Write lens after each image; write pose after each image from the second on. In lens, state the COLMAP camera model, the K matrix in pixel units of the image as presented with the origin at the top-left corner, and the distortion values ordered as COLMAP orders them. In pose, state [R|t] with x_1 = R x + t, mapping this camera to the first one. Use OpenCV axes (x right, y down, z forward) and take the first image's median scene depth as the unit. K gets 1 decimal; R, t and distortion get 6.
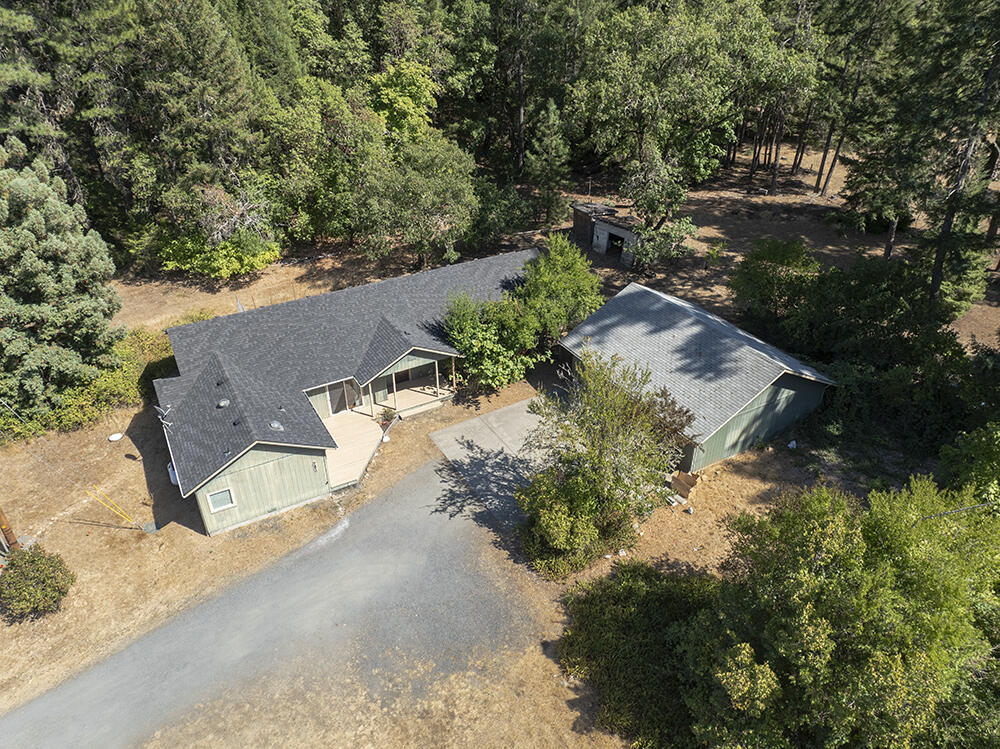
lens RADIAL K [[701.0, 0, 494.4], [0, 701.0, 374.5], [0, 0, 1]] dist [-0.040681, -0.002730]
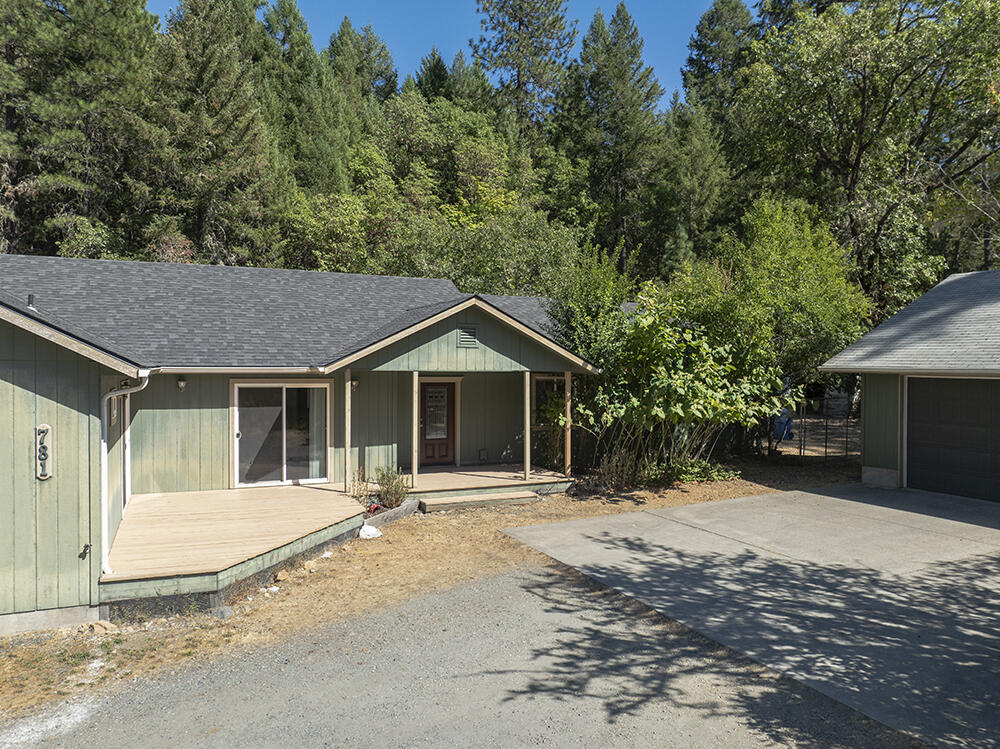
lens RADIAL K [[701.0, 0, 494.4], [0, 701.0, 374.5], [0, 0, 1]] dist [-0.040681, -0.002730]
pose [[0.995595, 0.003726, -0.093680, -0.064018], [-0.051276, 0.858159, -0.510816, 0.183959], [0.078489, 0.513370, 0.854571, 0.657279]]
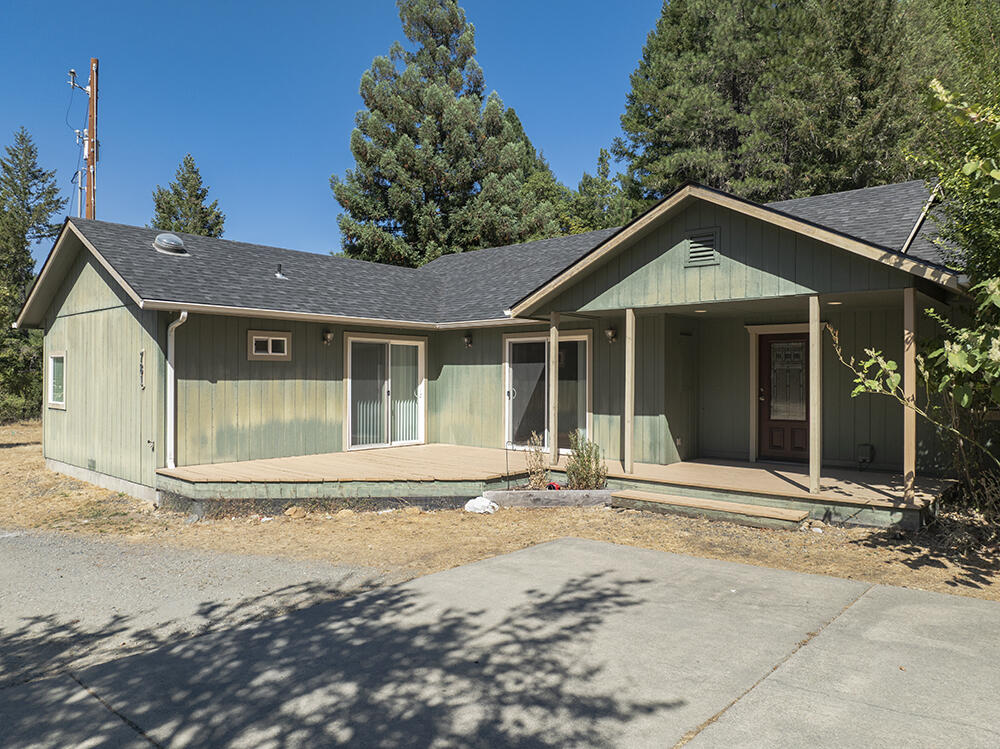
lens RADIAL K [[702.4, 0, 498.5], [0, 702.4, 374.9], [0, 0, 1]] dist [-0.052908, 0.025032]
pose [[0.313316, -0.005599, -0.949632, 0.091531], [-0.497589, 0.850753, -0.169188, 0.087832], [0.808850, 0.525536, 0.263768, 0.868798]]
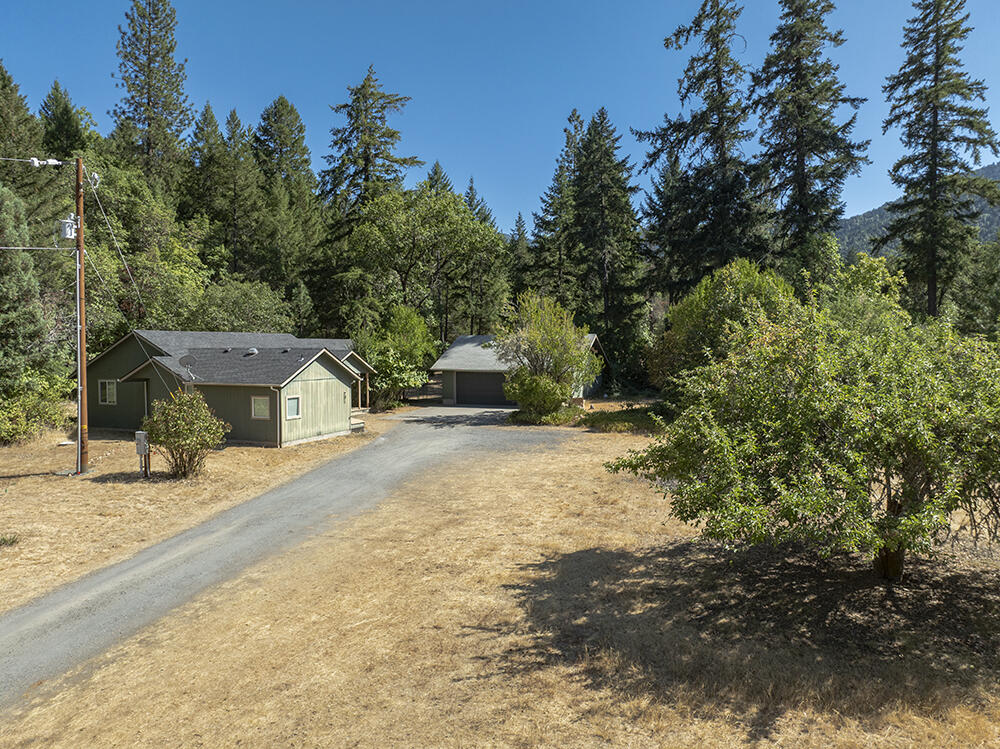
lens RADIAL K [[702.4, 0, 498.5], [0, 702.4, 374.9], [0, 0, 1]] dist [-0.052908, 0.025032]
pose [[0.781820, -0.032353, 0.622665, -0.656627], [0.330204, 0.868594, -0.369473, 0.513722], [-0.528889, 0.494468, 0.689767, 0.022822]]
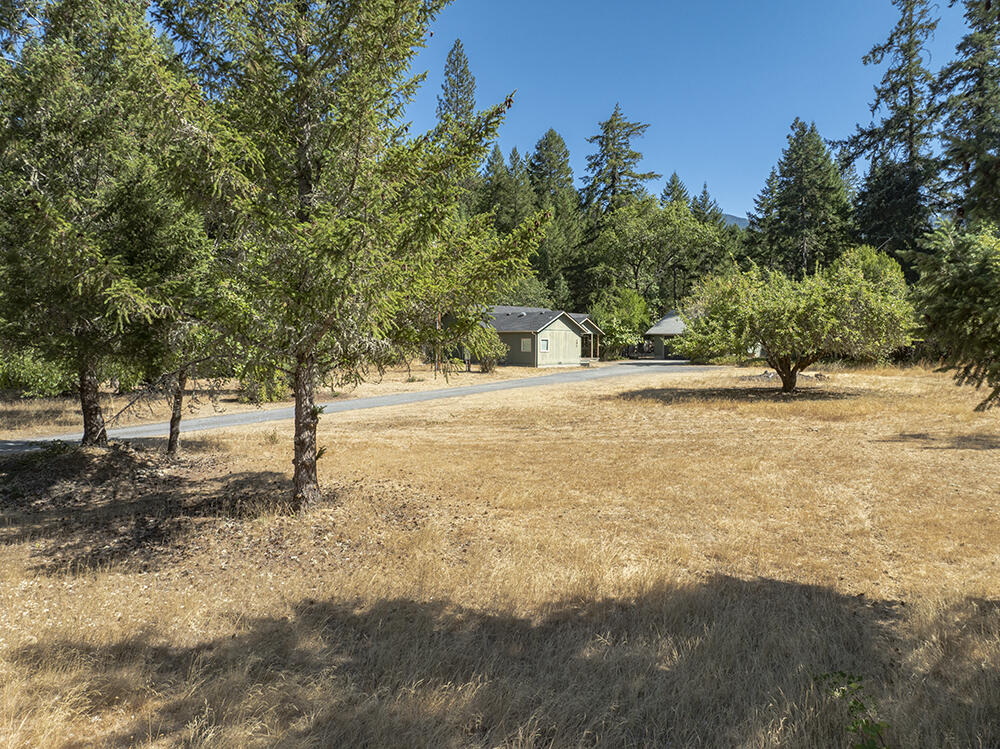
lens RADIAL K [[702.4, 0, 498.5], [0, 702.4, 374.9], [0, 0, 1]] dist [-0.052908, 0.025032]
pose [[0.958333, -0.016177, 0.285195, -0.836679], [0.151396, 0.875402, -0.459076, 0.869733], [-0.242234, 0.483125, 0.841375, -0.424274]]
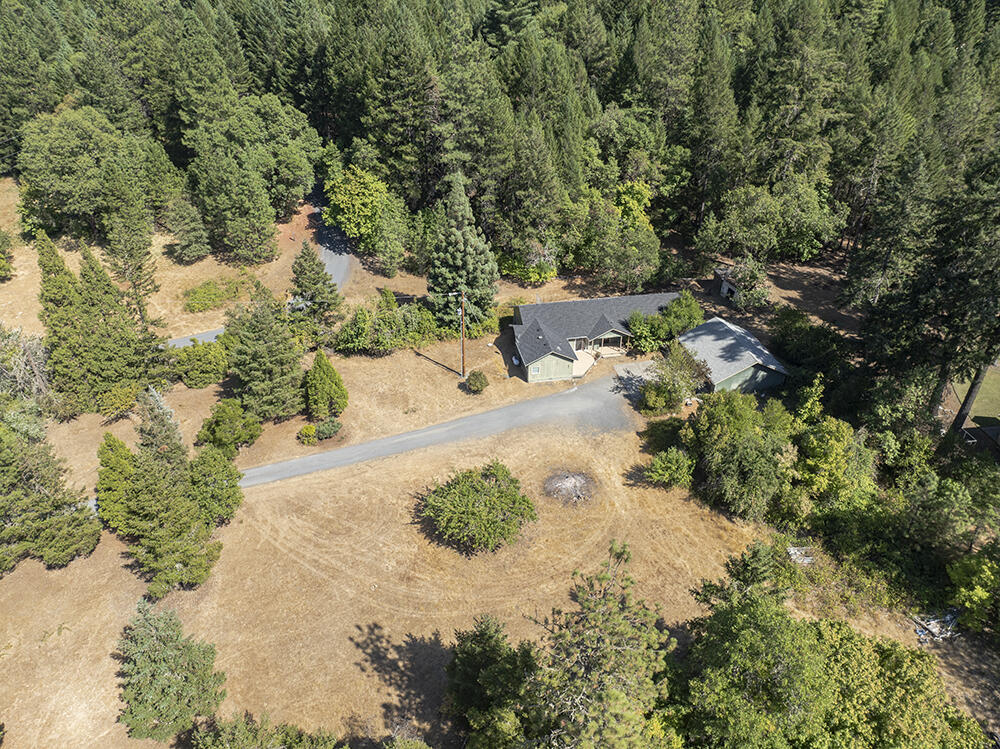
lens RADIAL K [[702.4, 0, 498.5], [0, 702.4, 374.9], [0, 0, 1]] dist [-0.052908, 0.025032]
pose [[0.945629, 0.183007, -0.268878, 0.184151], [-0.178102, 0.983083, 0.042742, 0.081668], [0.272151, 0.007470, 0.962225, -1.396476]]
